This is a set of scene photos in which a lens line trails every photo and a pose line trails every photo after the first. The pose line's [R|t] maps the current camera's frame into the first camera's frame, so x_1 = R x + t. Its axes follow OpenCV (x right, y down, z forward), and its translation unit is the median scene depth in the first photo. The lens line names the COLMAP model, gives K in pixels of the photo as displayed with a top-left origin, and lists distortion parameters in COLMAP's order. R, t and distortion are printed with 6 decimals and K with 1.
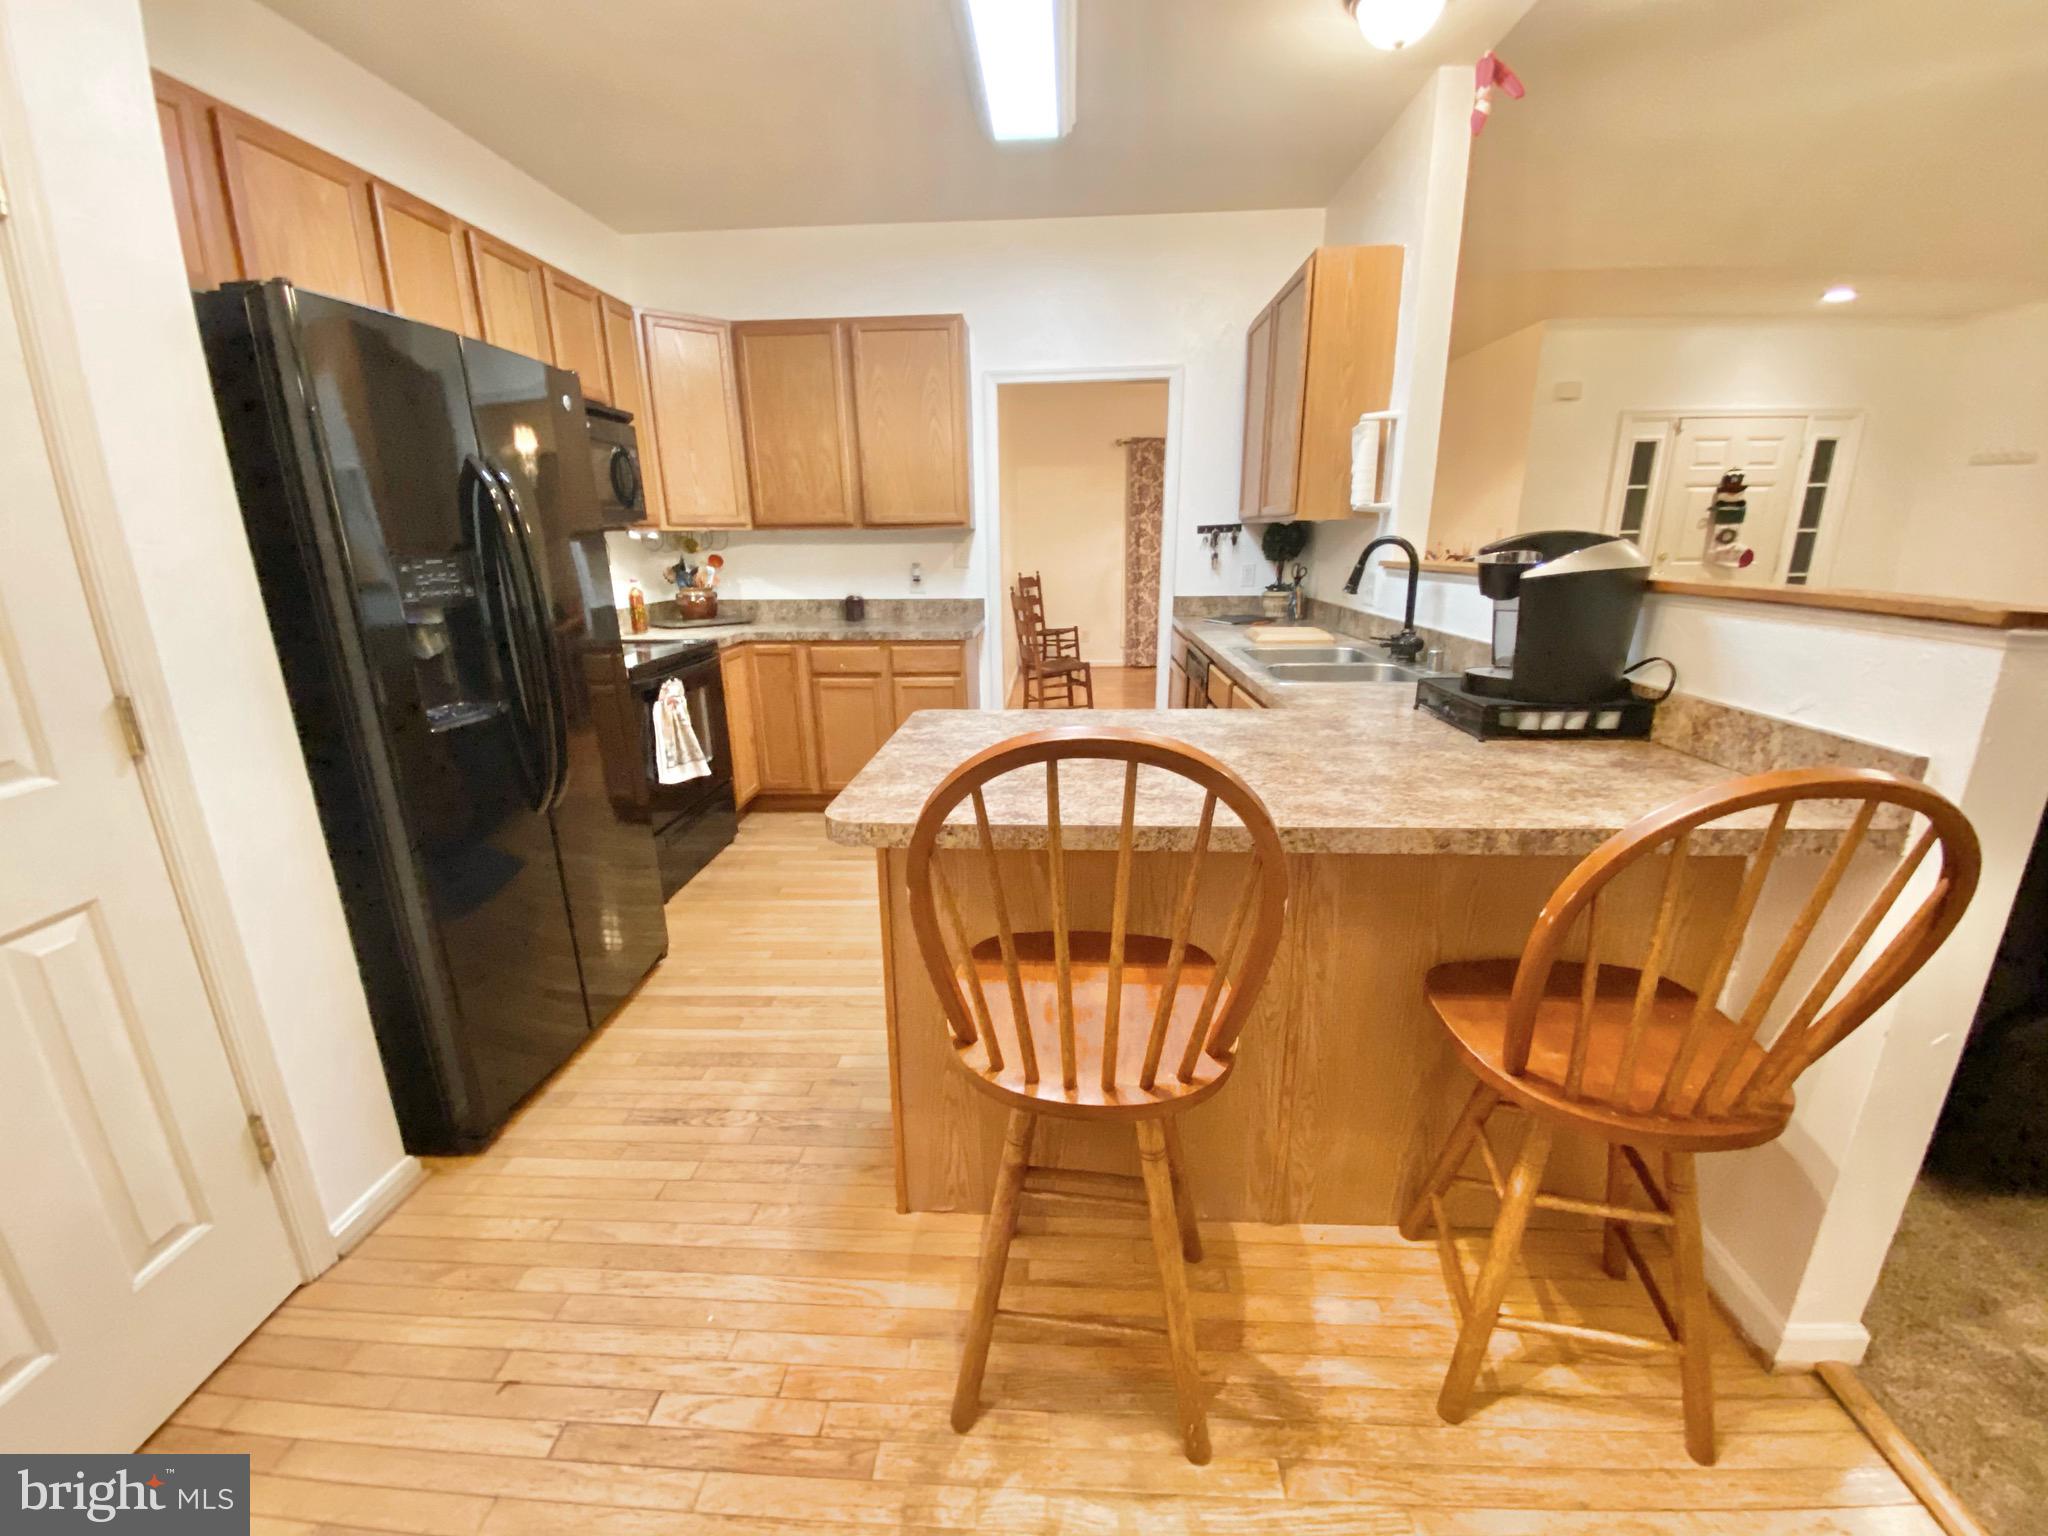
lens RADIAL K [[827.9, 0, 1018.4], [0, 827.9, 775.9], [0, 0, 1]] dist [0.032228, -0.027054]
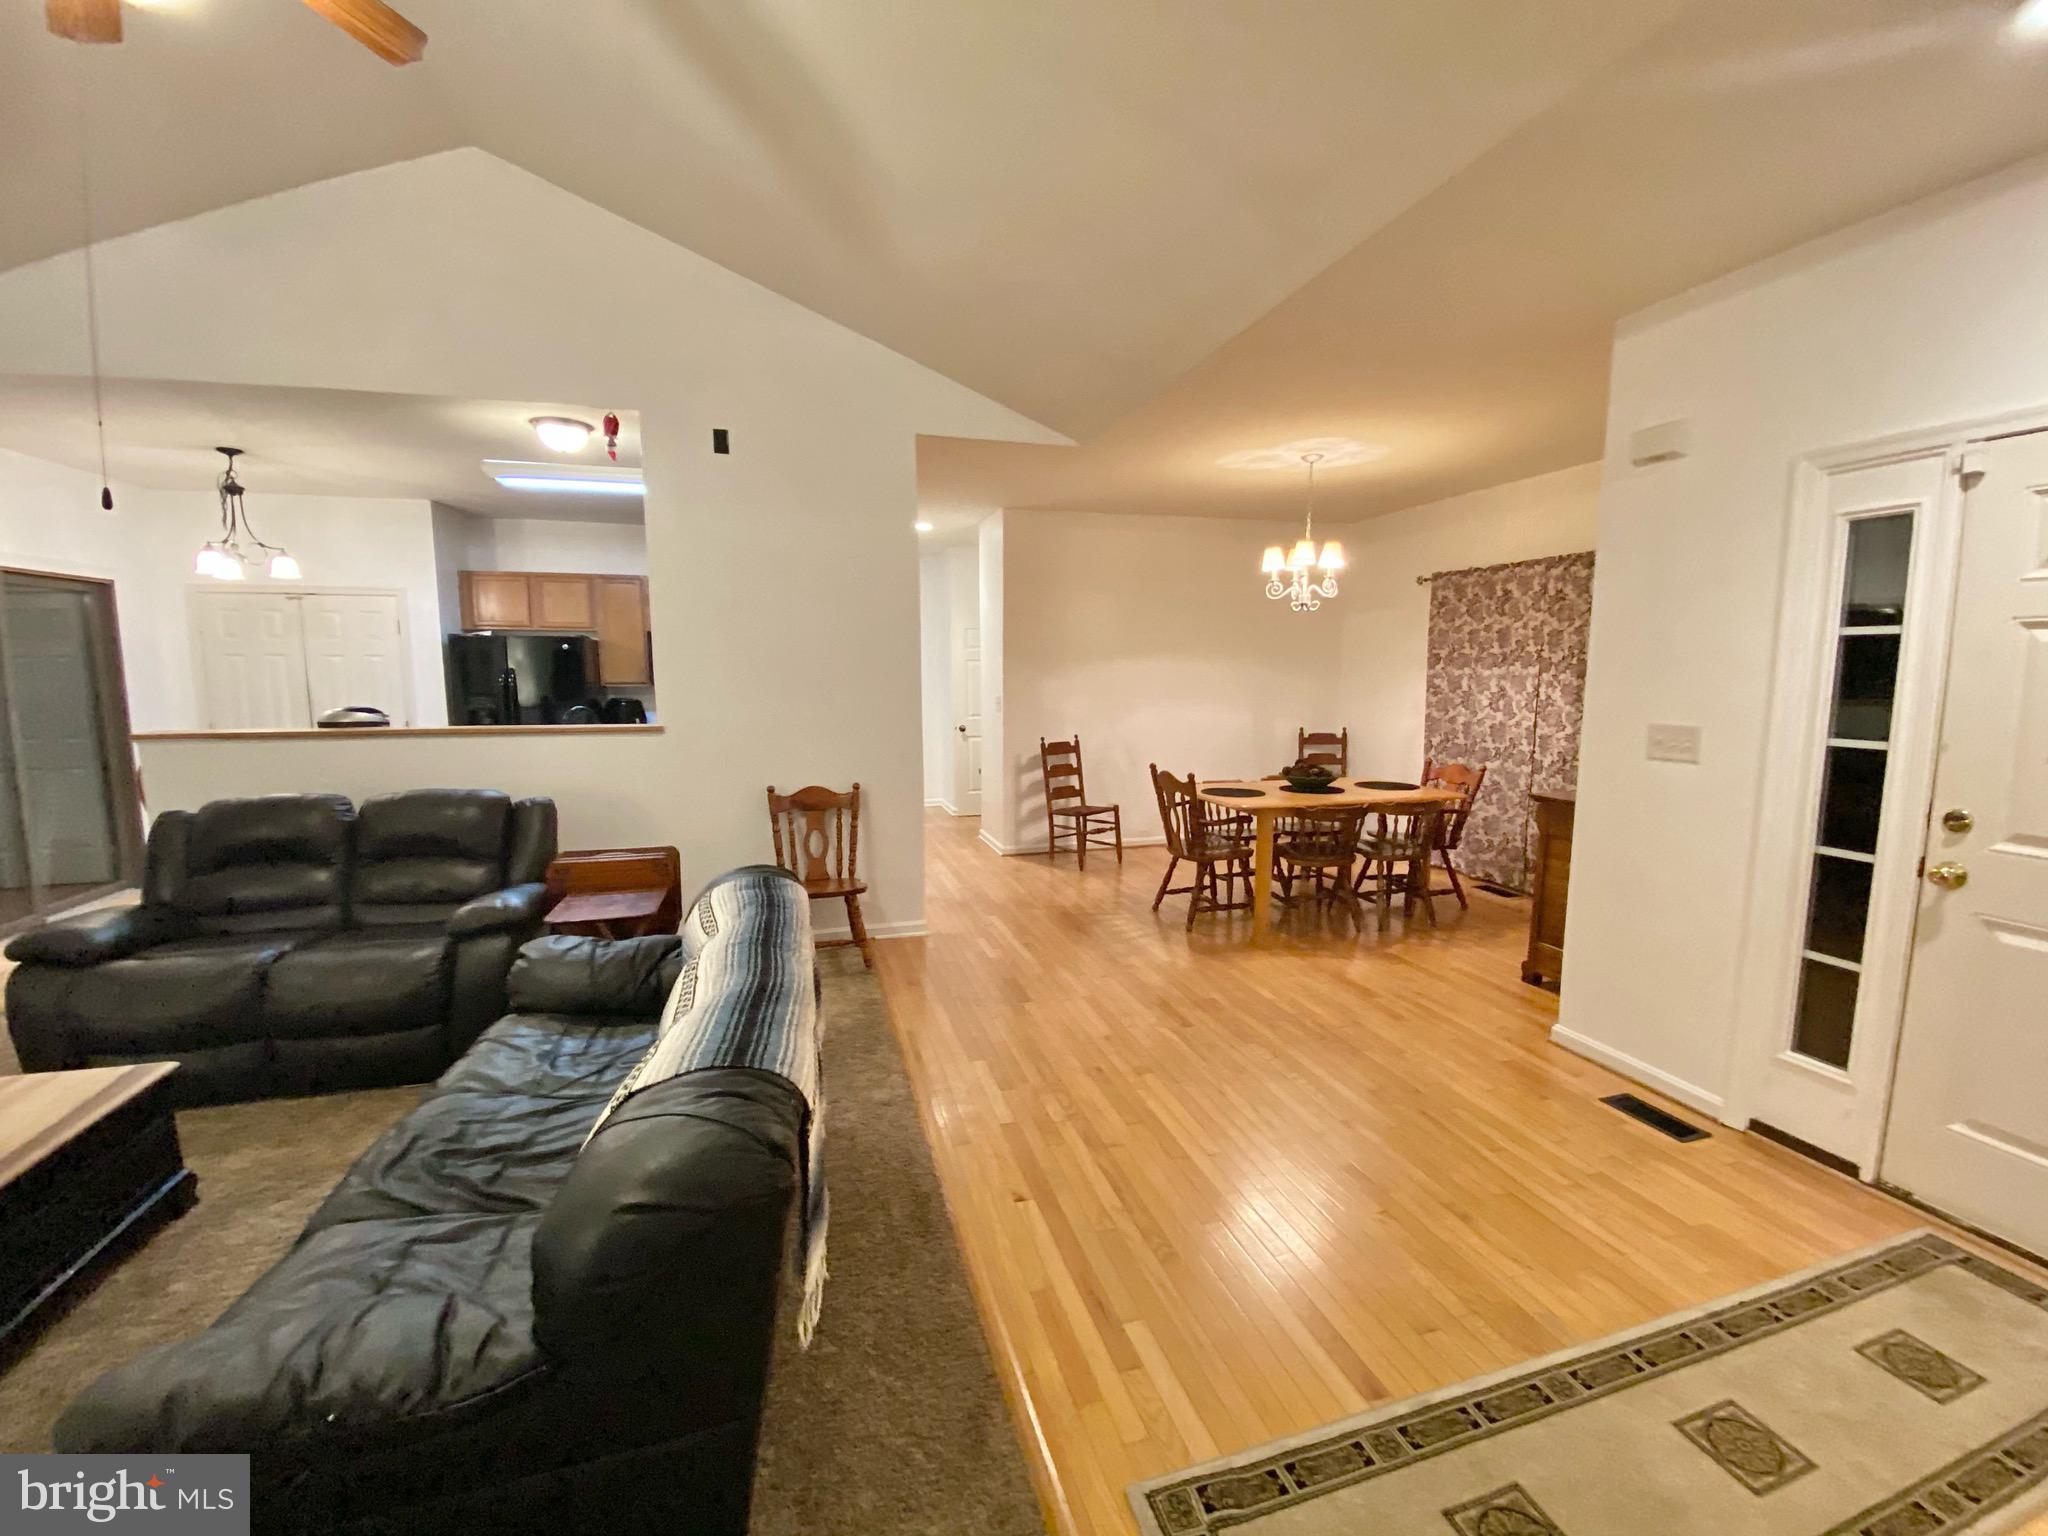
lens RADIAL K [[827.9, 0, 1018.4], [0, 827.9, 775.9], [0, 0, 1]] dist [0.032228, -0.027054]
pose [[0.326754, 0.131419, -0.935928, 1.478947], [-0.263951, 0.963571, 0.043150, -0.297503], [0.907503, 0.232939, 0.349538, 0.801249]]
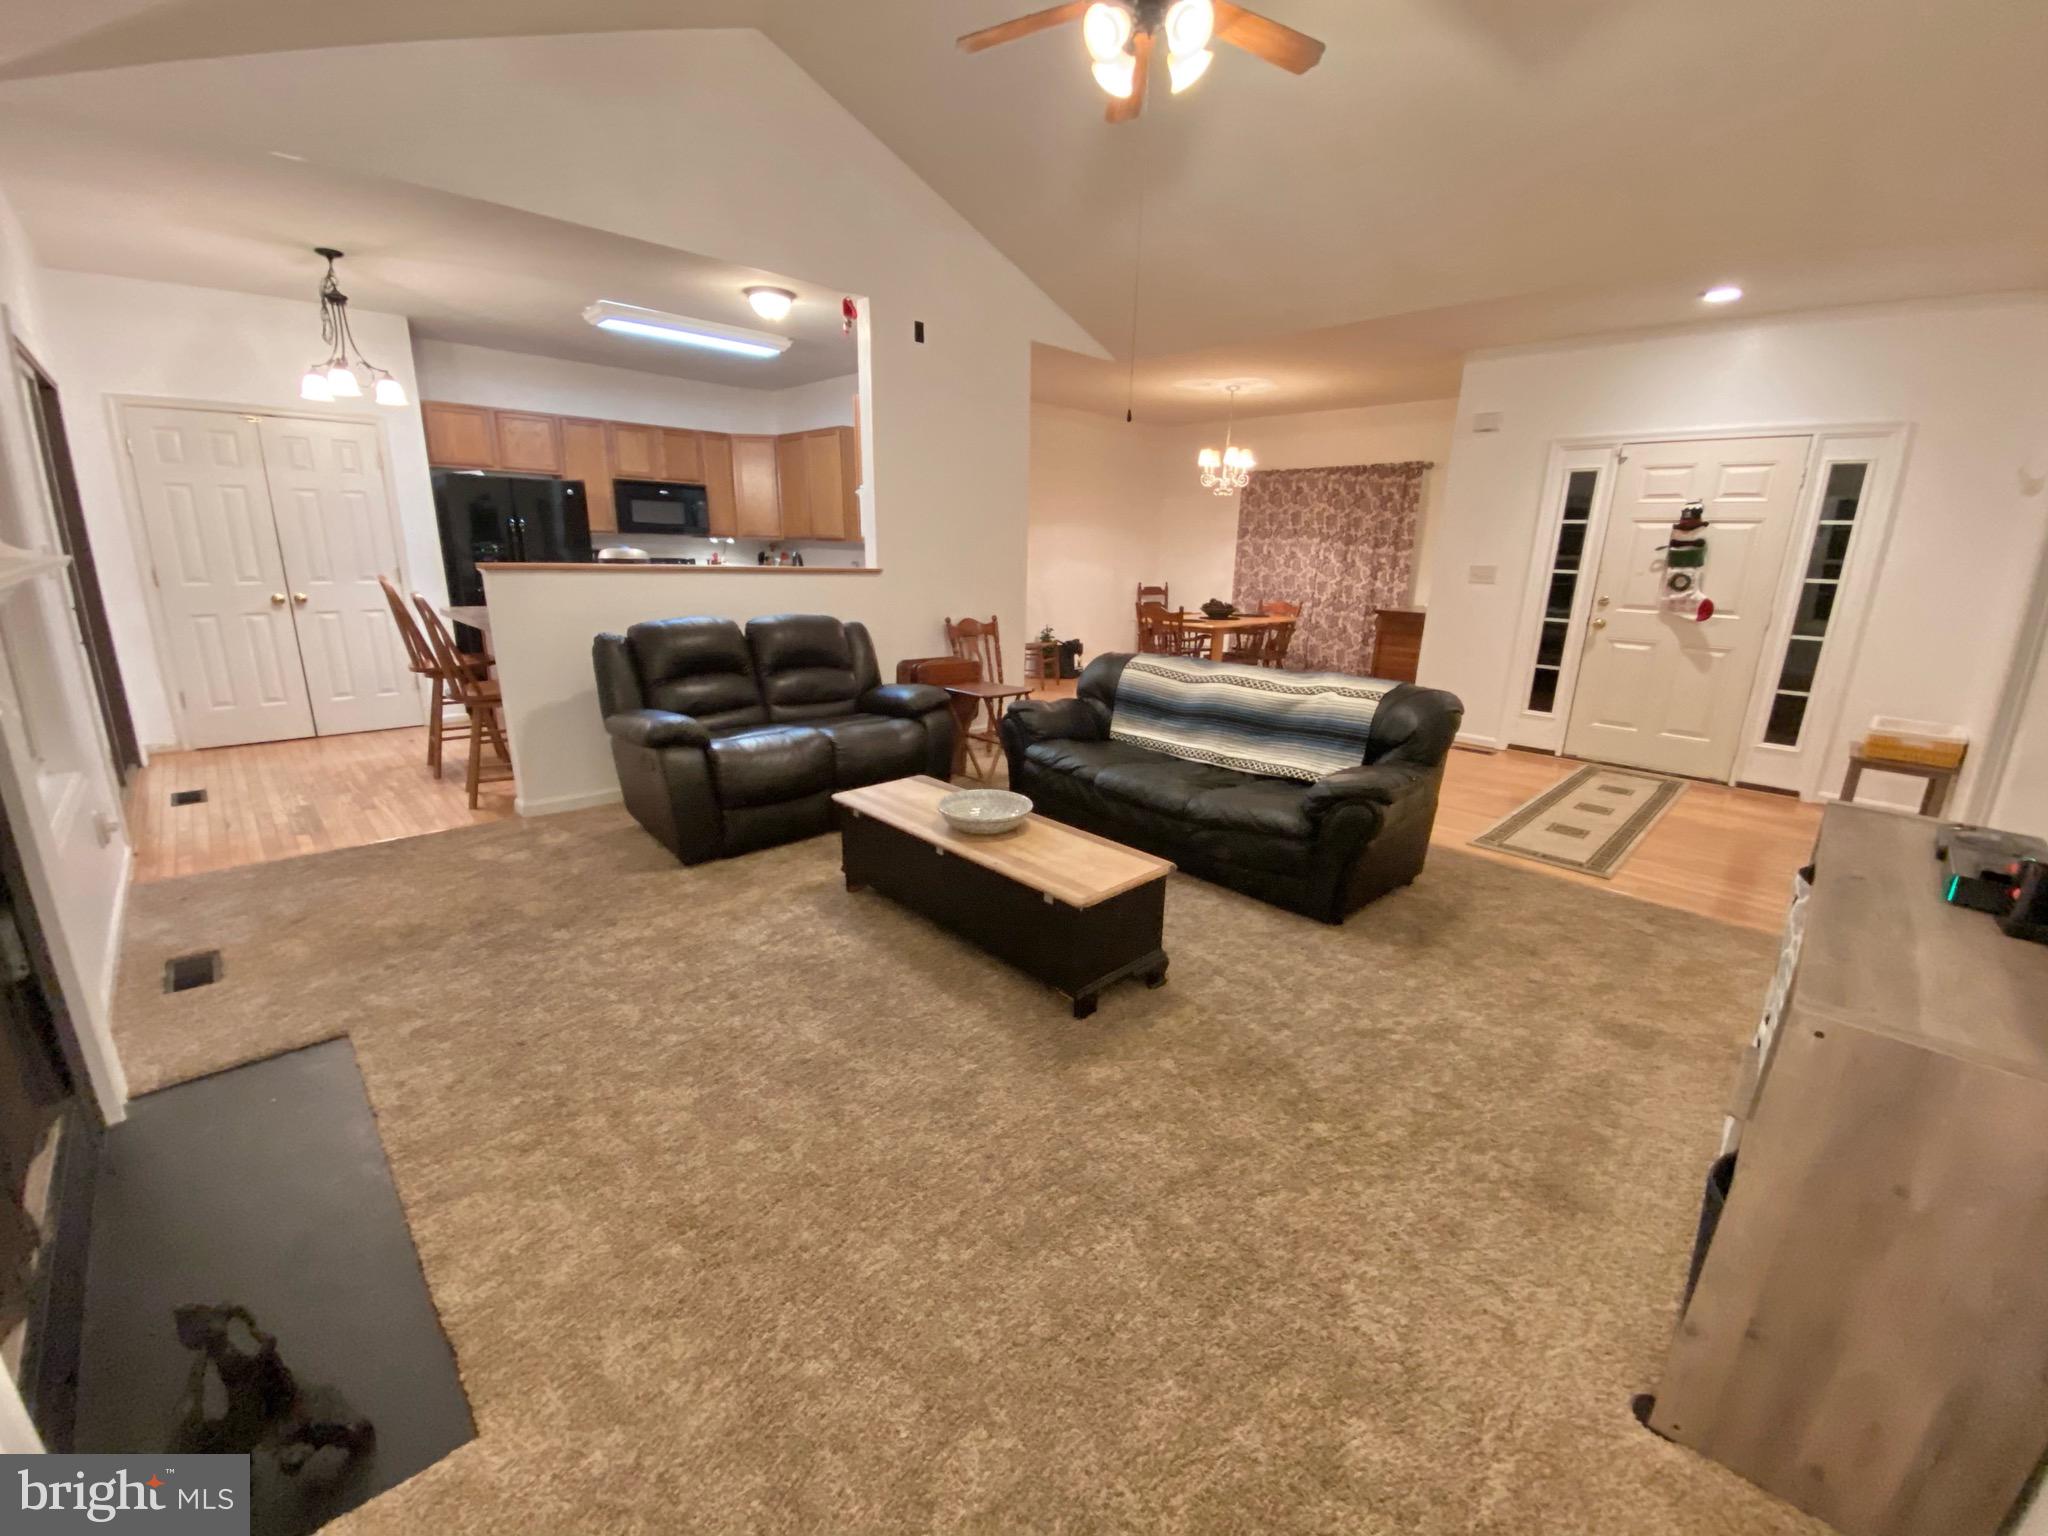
lens RADIAL K [[827.9, 0, 1018.4], [0, 827.9, 775.9], [0, 0, 1]] dist [0.032228, -0.027054]
pose [[0.731402, 0.209948, -0.648824, 1.426602], [-0.218711, 0.973388, 0.068424, -0.017465], [0.645923, 0.091859, 0.757855, -0.060853]]
